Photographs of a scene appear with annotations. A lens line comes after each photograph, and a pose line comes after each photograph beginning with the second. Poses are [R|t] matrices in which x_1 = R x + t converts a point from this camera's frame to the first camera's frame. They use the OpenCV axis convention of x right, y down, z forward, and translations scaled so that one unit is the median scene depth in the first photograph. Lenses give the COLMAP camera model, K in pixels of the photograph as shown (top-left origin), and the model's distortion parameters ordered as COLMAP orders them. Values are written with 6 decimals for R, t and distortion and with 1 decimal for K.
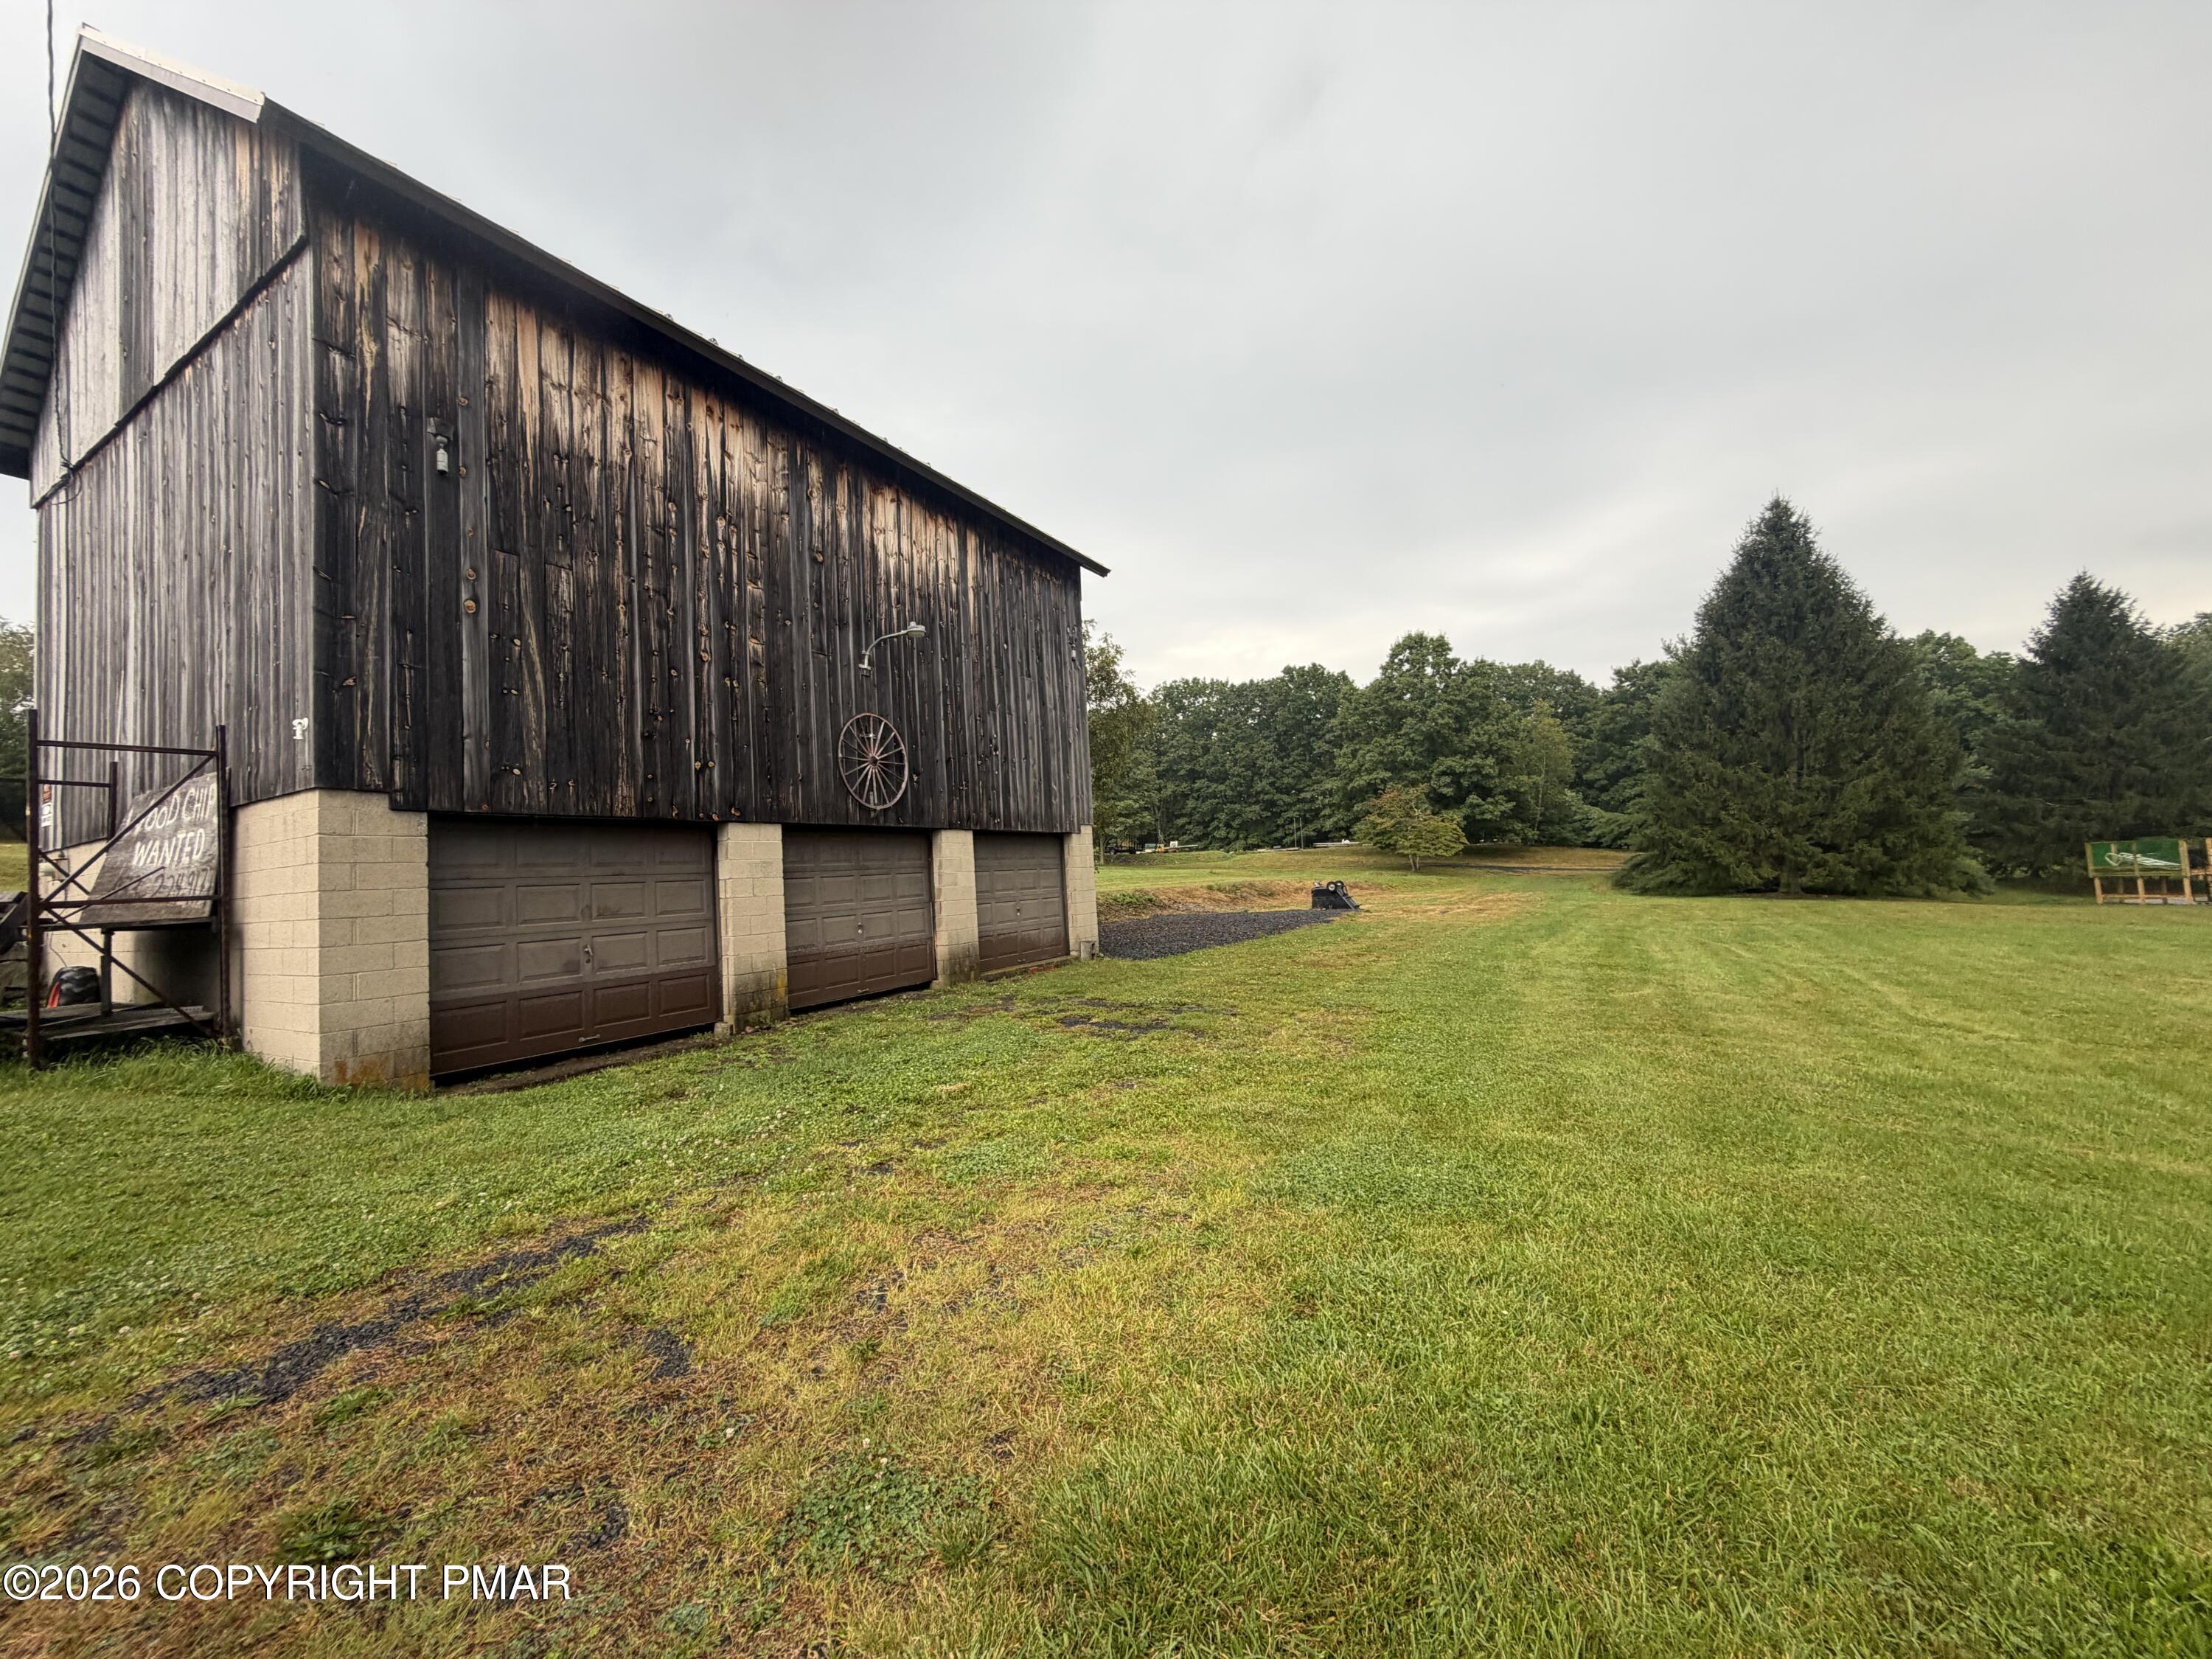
lens RADIAL K [[883.3, 0, 1096.6], [0, 883.3, 831.9], [0, 0, 1]] dist [-0.000398, -0.000024]
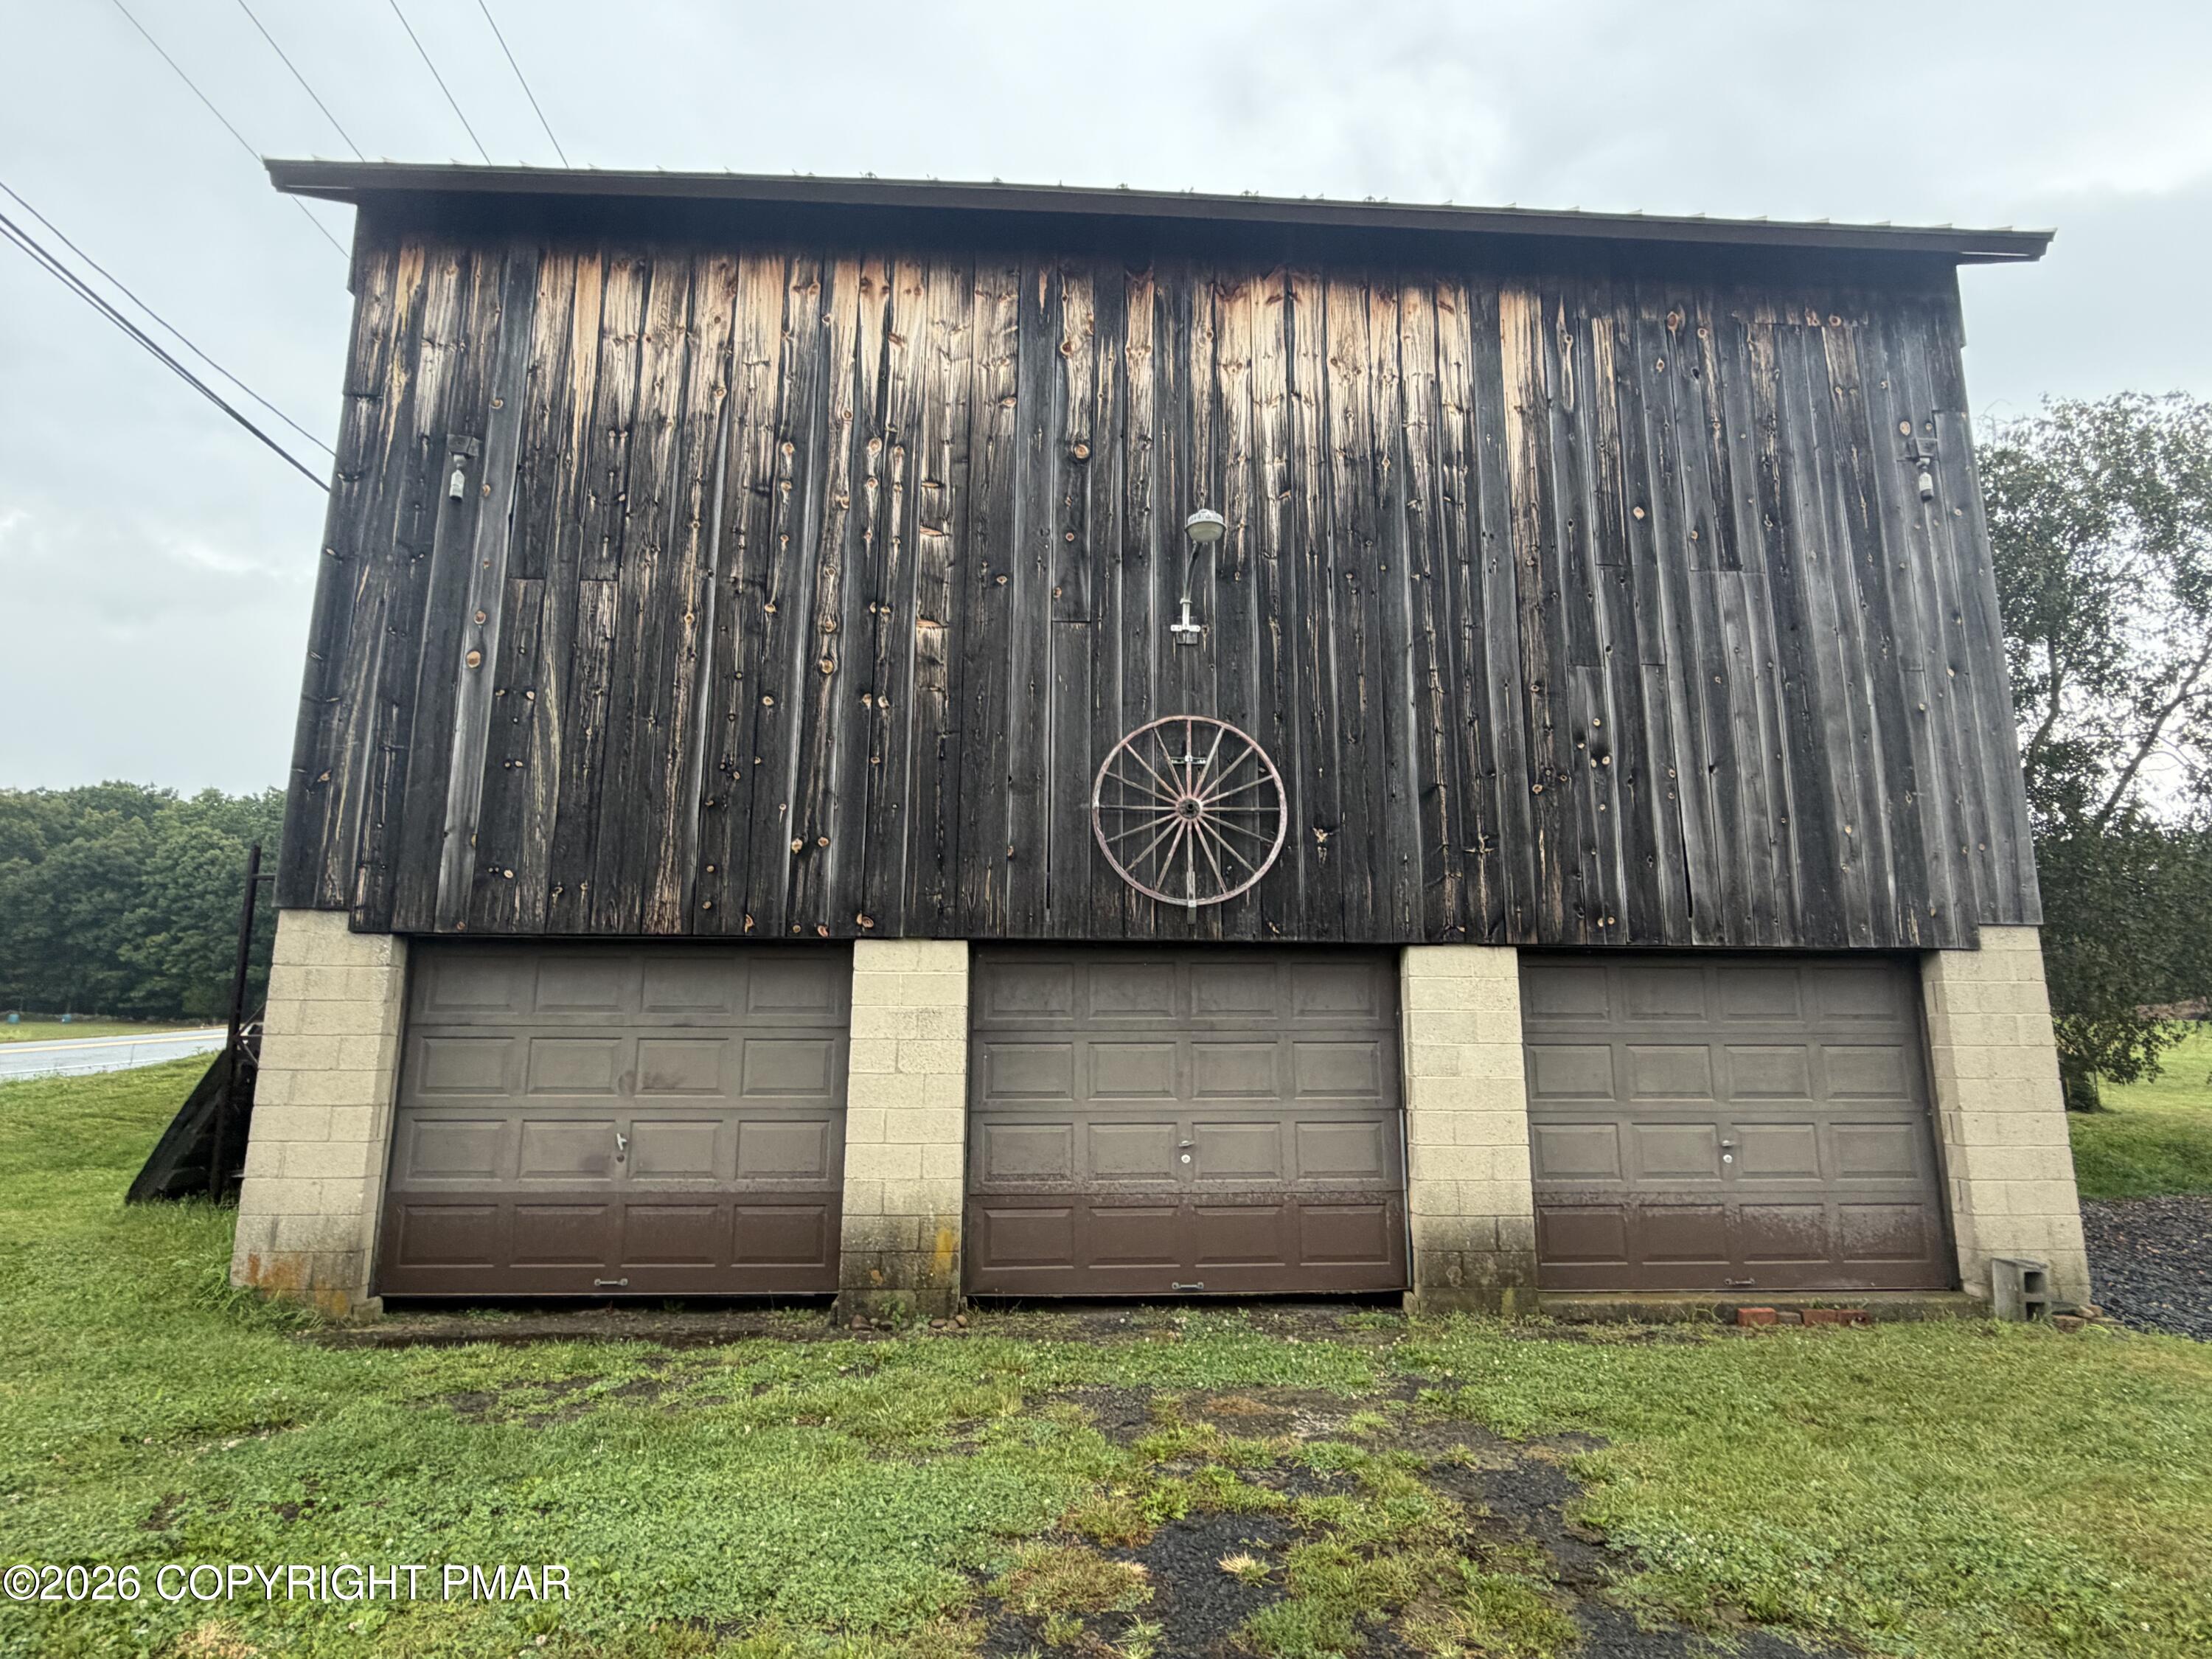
lens RADIAL K [[1252.5, 0, 1109.4], [0, 1252.5, 824.8], [0, 0, 1]] dist [0.003537, 0.000846]
pose [[0.548321, -0.106485, -0.829461, 0.347603], [0.009844, 0.992613, -0.120923, 0.014861], [0.836210, 0.058139, 0.545319, 0.663320]]
